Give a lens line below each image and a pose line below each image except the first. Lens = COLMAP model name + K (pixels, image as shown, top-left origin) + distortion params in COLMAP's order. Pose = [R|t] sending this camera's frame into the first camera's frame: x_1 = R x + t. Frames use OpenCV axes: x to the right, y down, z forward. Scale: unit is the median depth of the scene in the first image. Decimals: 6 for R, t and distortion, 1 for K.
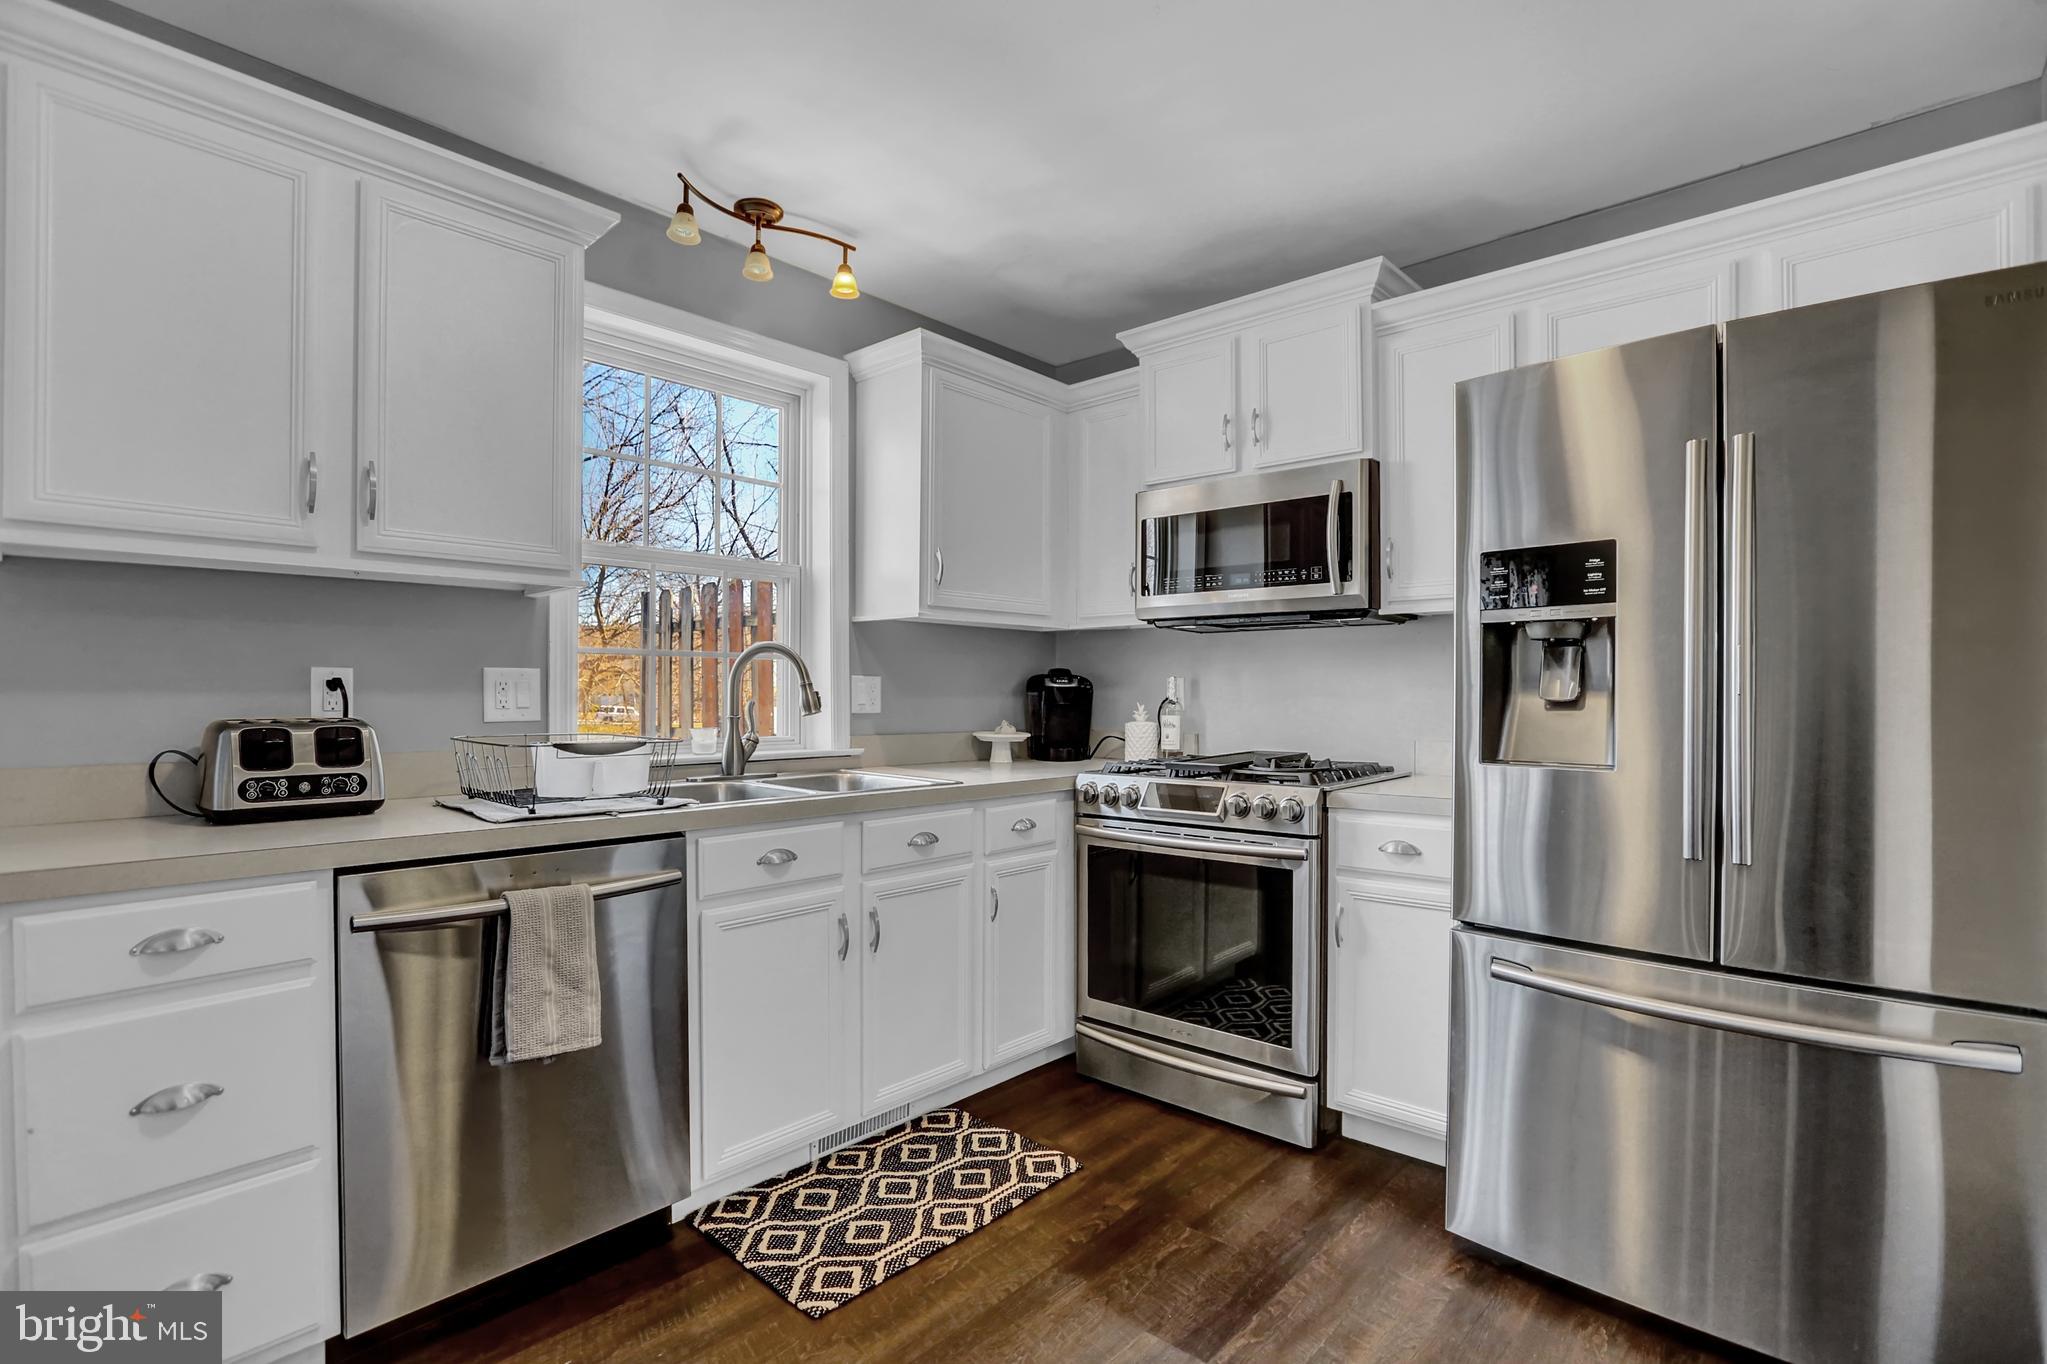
lens RADIAL K [[941.1, 0, 1020.8], [0, 941.1, 696.6], [0, 0, 1]] dist [-0.049168, 0.018685]
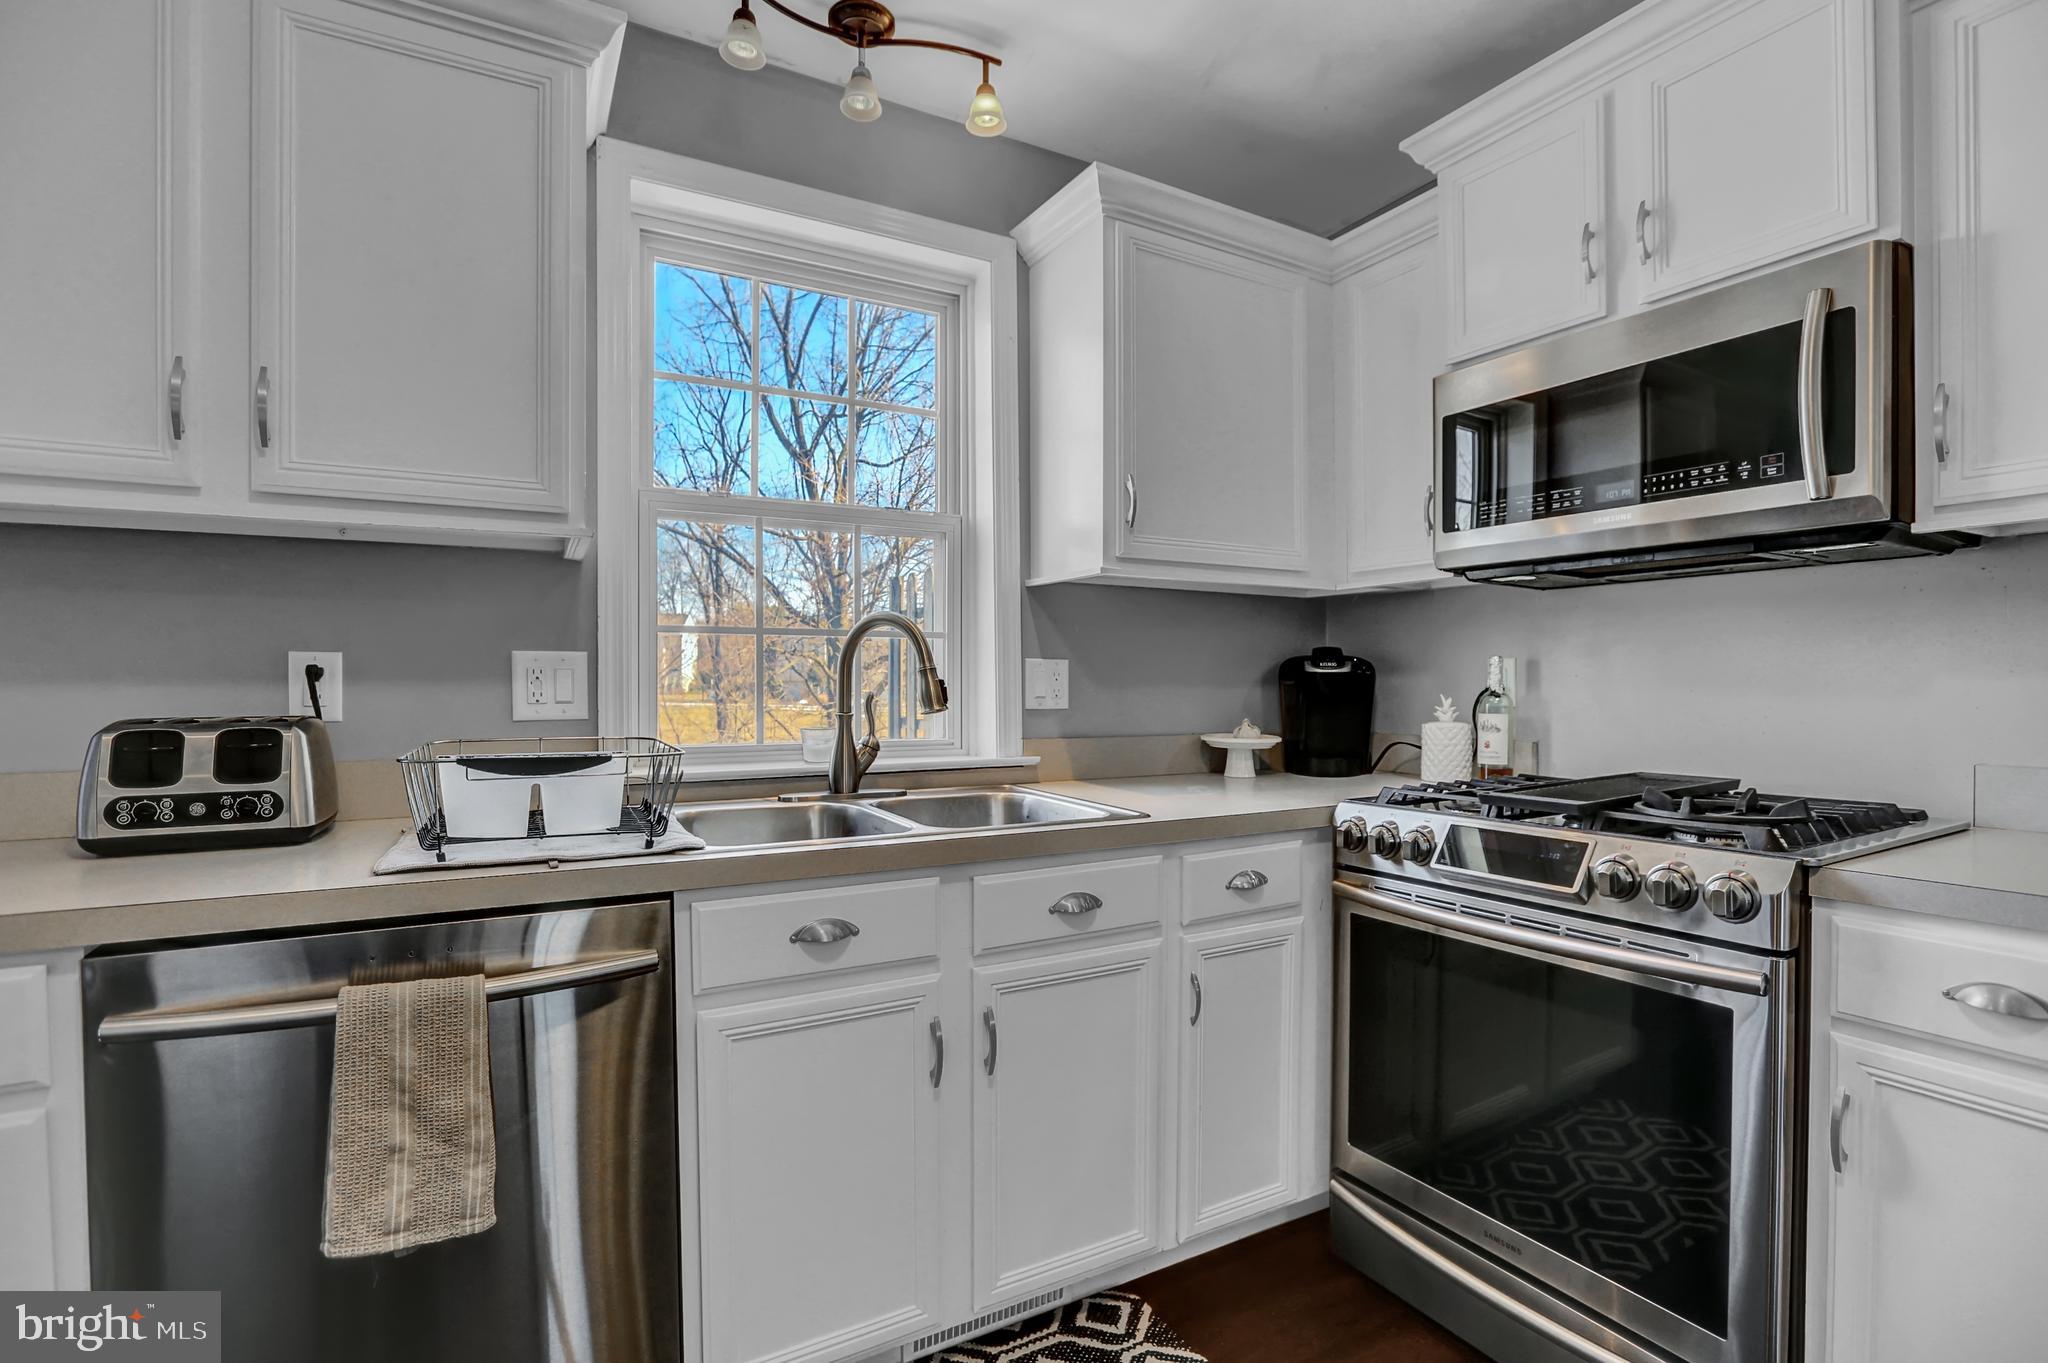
lens RADIAL K [[941.6, 0, 1021.3], [0, 941.6, 696.1], [0, 0, 1]] dist [-0.049168, 0.018685]
pose [[0.948727, 0.001123, -0.316095, 0.065734], [0.002098, 0.999949, 0.009849, 0.000076], [0.316090, -0.010007, 0.948676, 0.349209]]
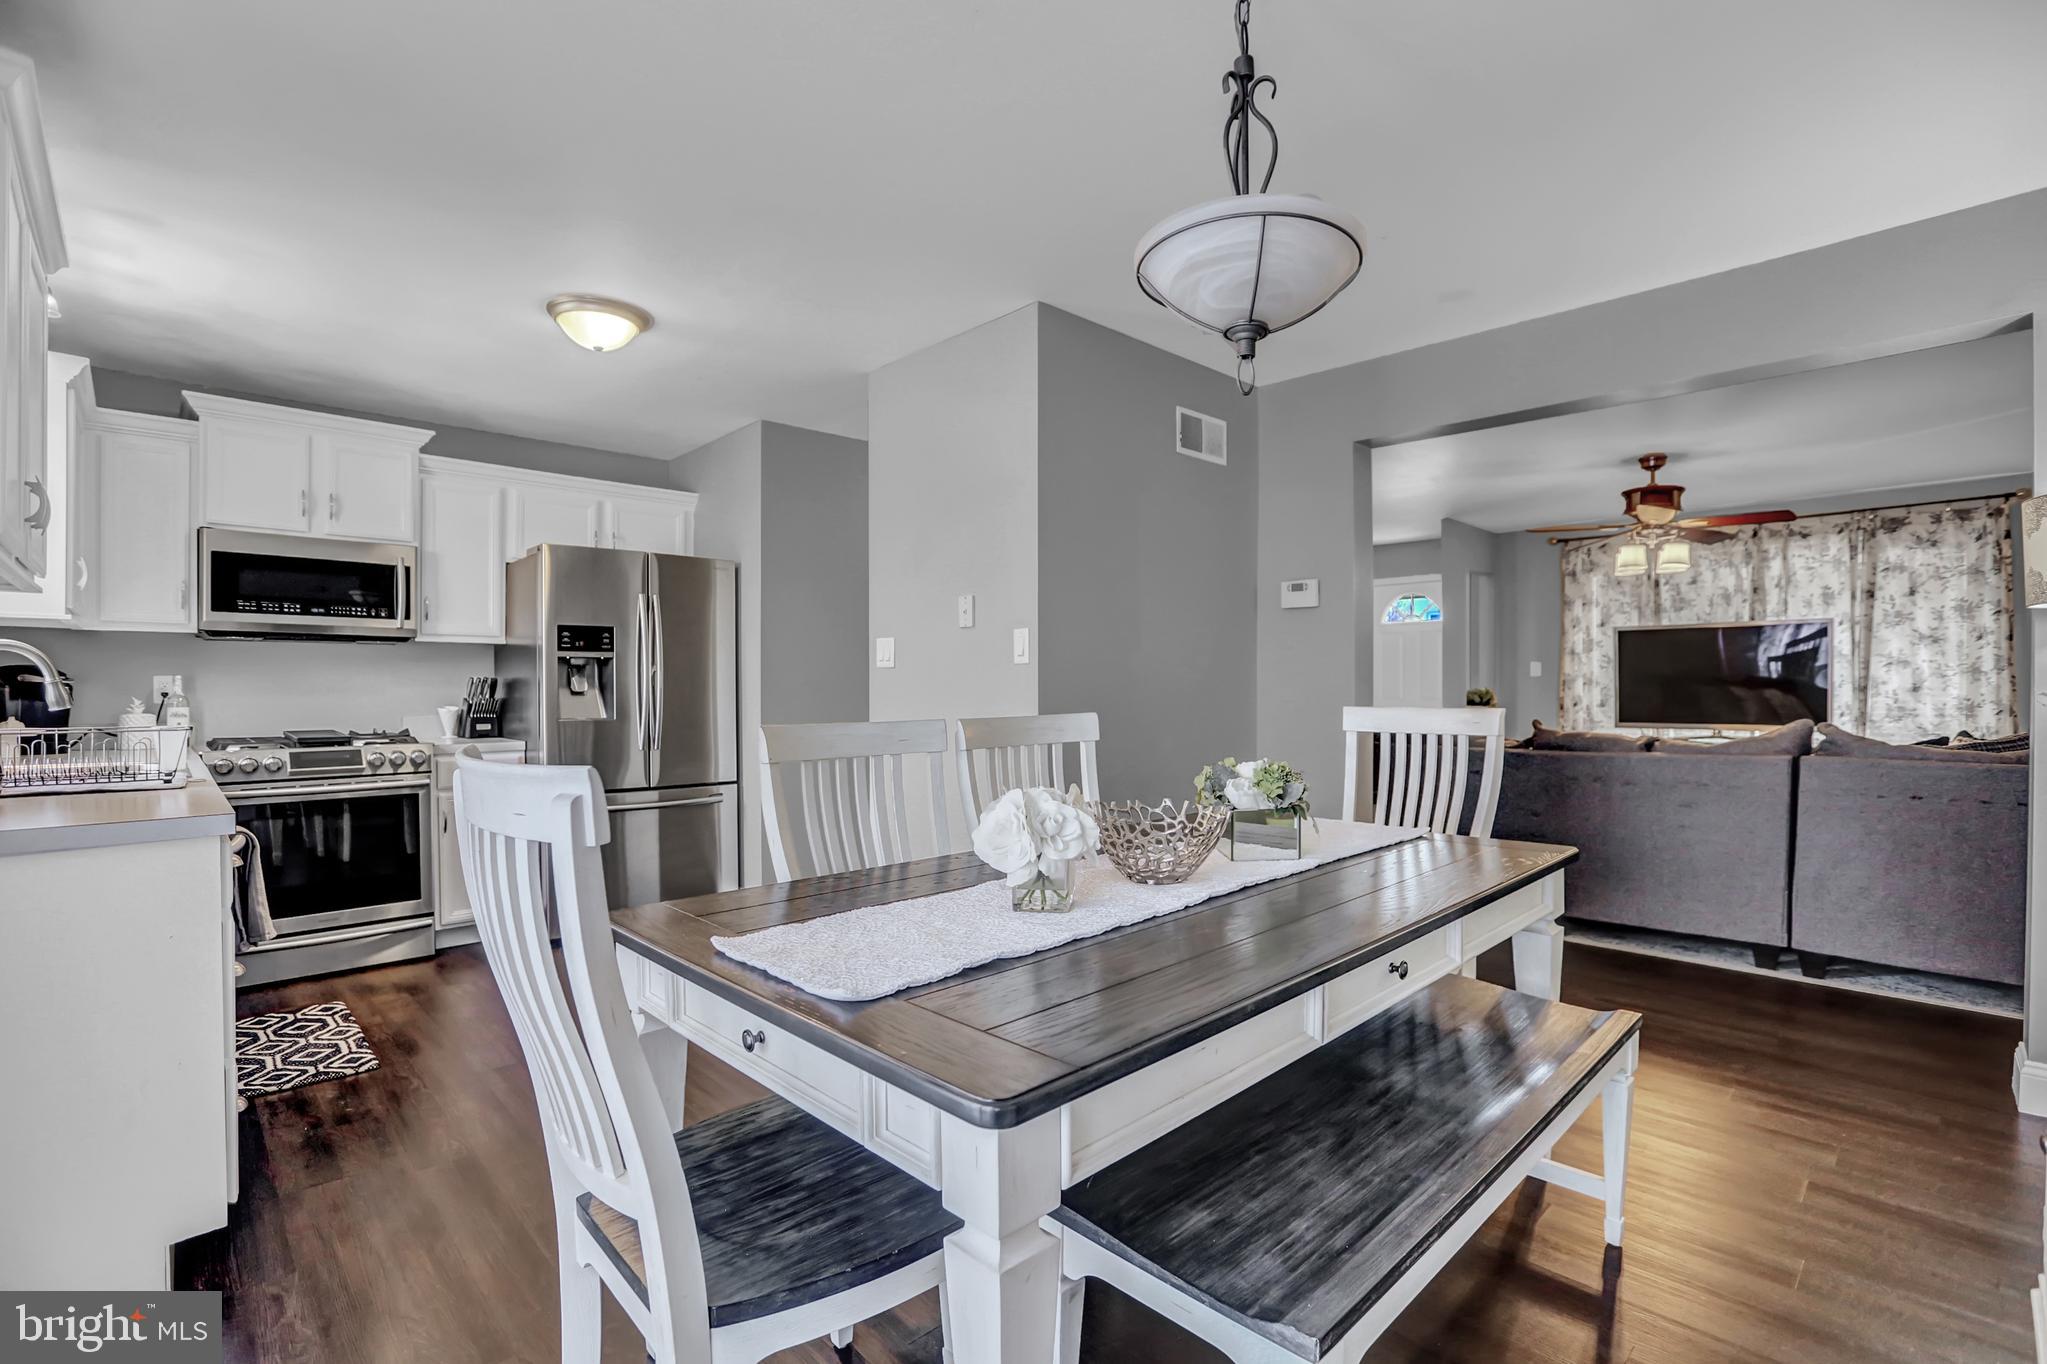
lens RADIAL K [[924.8, 0, 1011.5], [0, 924.8, 679.5], [0, 0, 1]] dist [-0.047538, 0.017429]
pose [[0.069233, 0.003500, 0.997594, -1.190284], [0.003913, 0.999985, -0.003780, -0.009026], [-0.997593, 0.004165, 0.069218, -0.169858]]
